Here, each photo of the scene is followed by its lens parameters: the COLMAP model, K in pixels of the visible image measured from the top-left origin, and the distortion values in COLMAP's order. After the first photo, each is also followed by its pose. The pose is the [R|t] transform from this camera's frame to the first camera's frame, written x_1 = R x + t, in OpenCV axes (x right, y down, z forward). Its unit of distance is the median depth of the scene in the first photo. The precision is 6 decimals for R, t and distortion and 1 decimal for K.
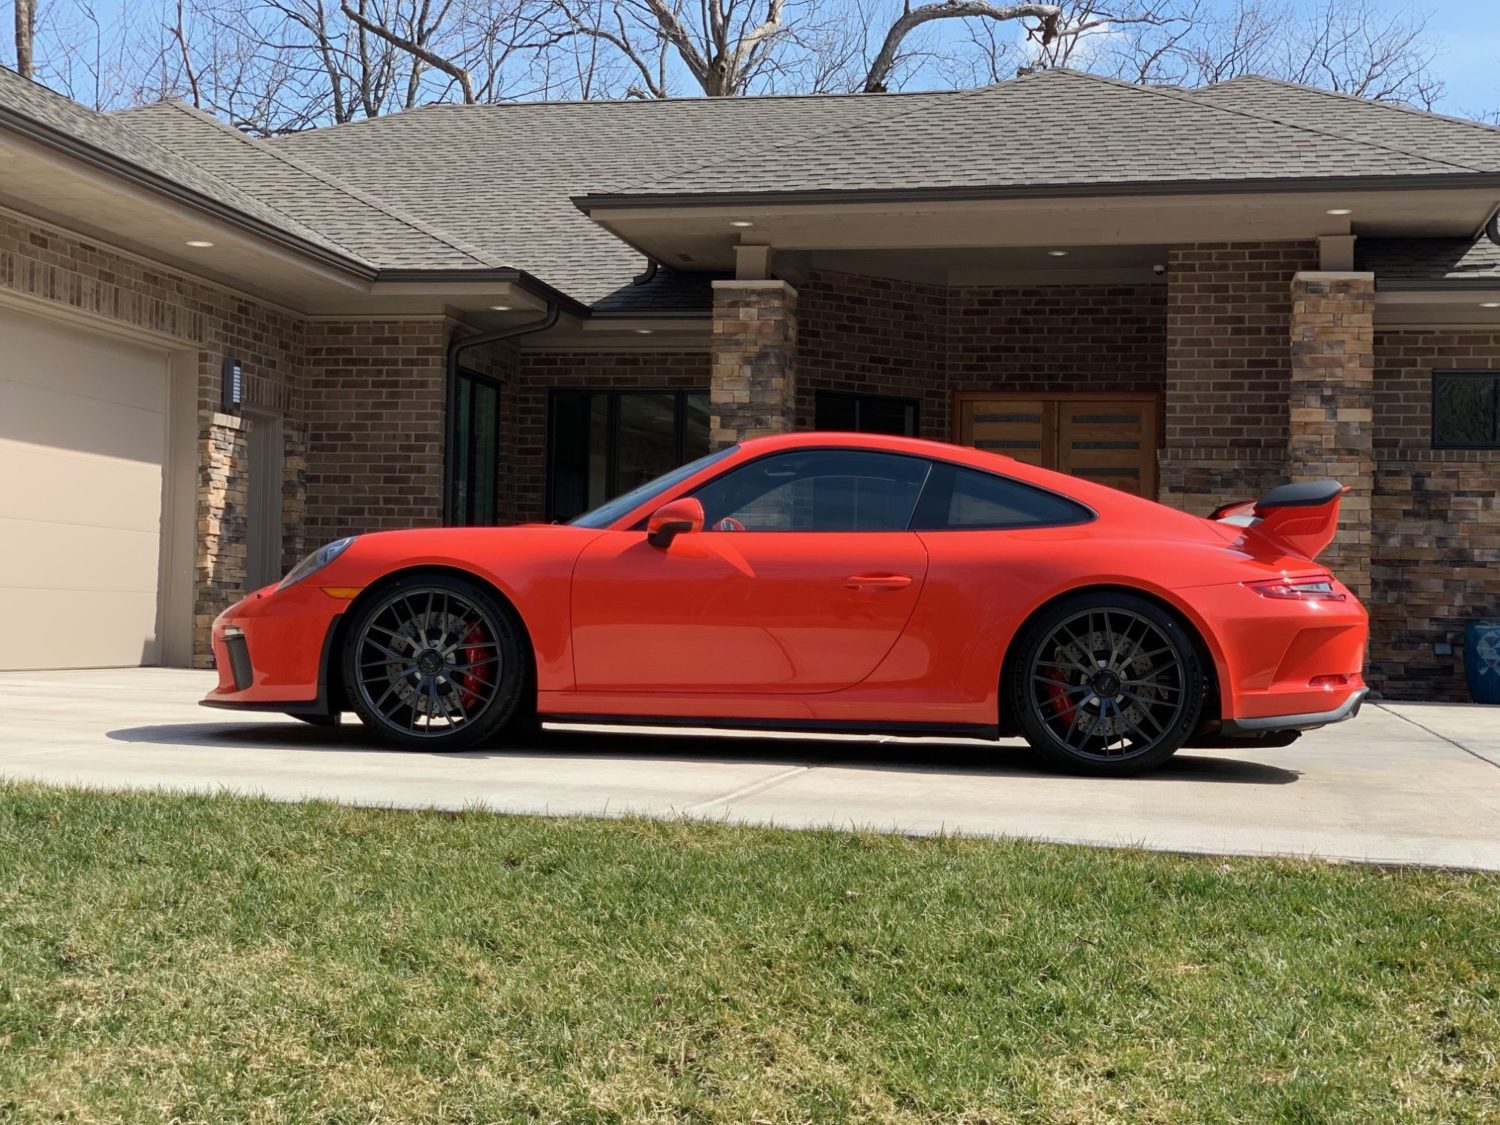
lens RADIAL K [[2226.2, 0, 727.6], [0, 2226.2, 558.5], [0, 0, 1]] dist [0.036395, 0.000000]
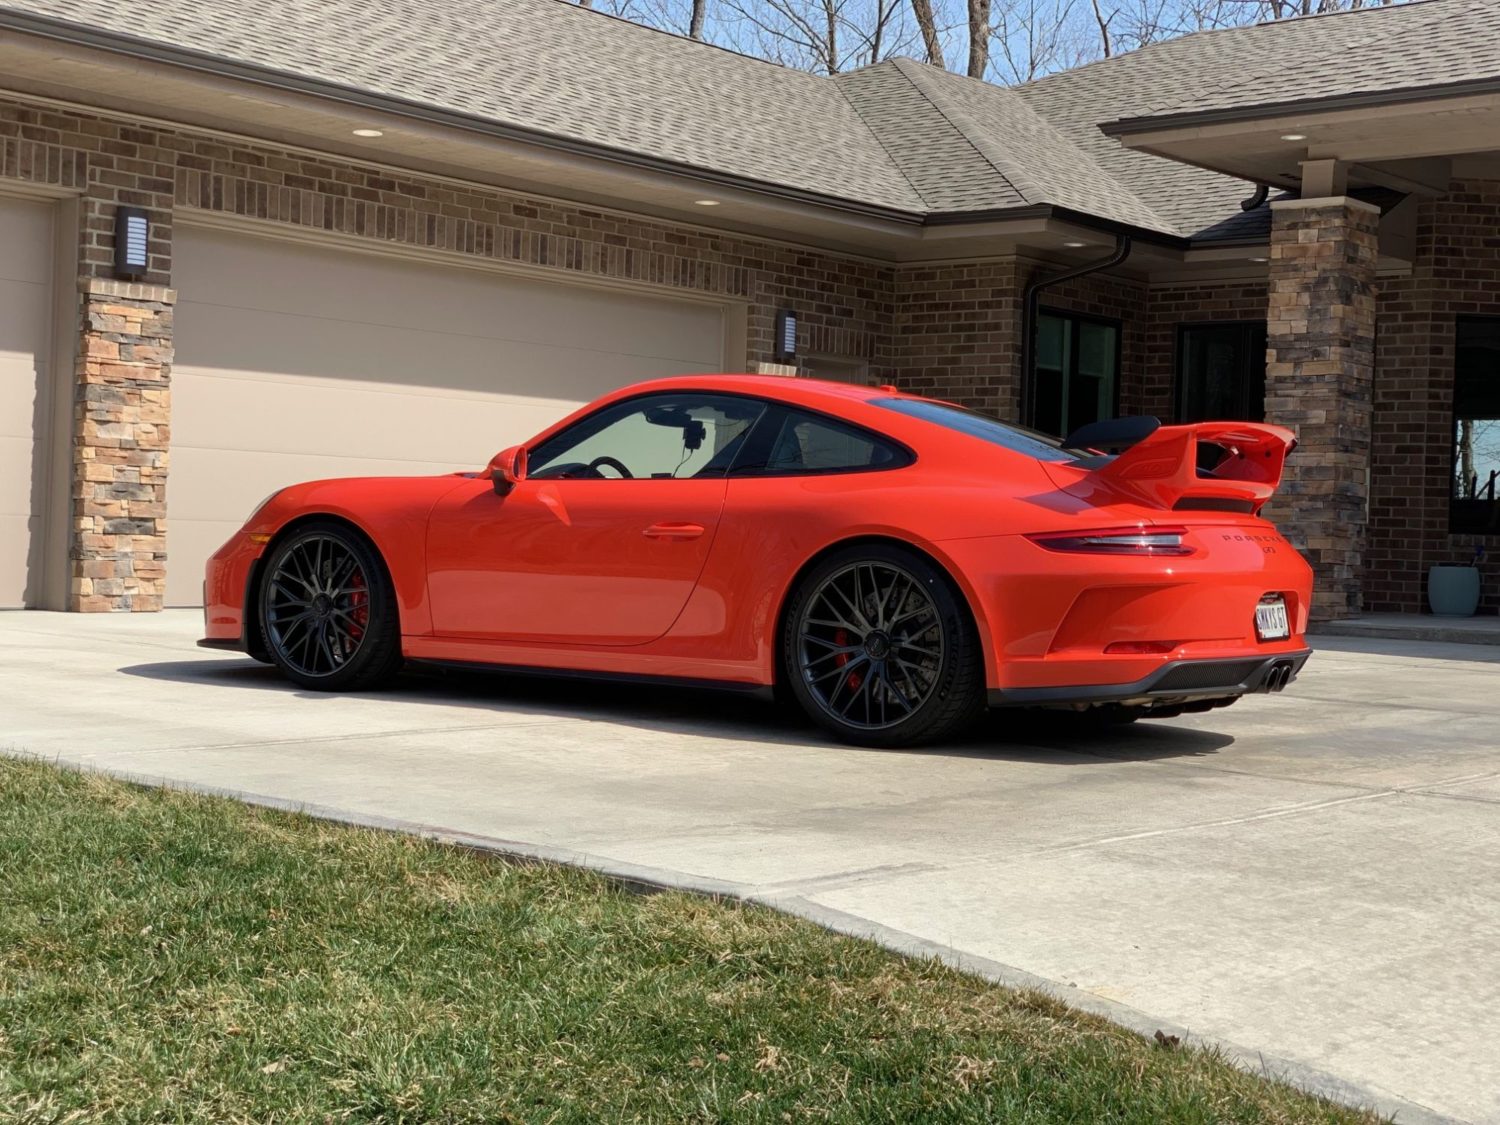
lens RADIAL K [[2226.2, 0, 711.3], [0, 2226.2, 553.5], [0, 0, 1]] dist [0.036395, 0.000000]
pose [[0.874186, 0.010839, -0.485470, 0.241869], [0.000693, 0.999722, 0.023568, -0.001152], [0.485591, -0.020939, 0.873935, 0.076572]]
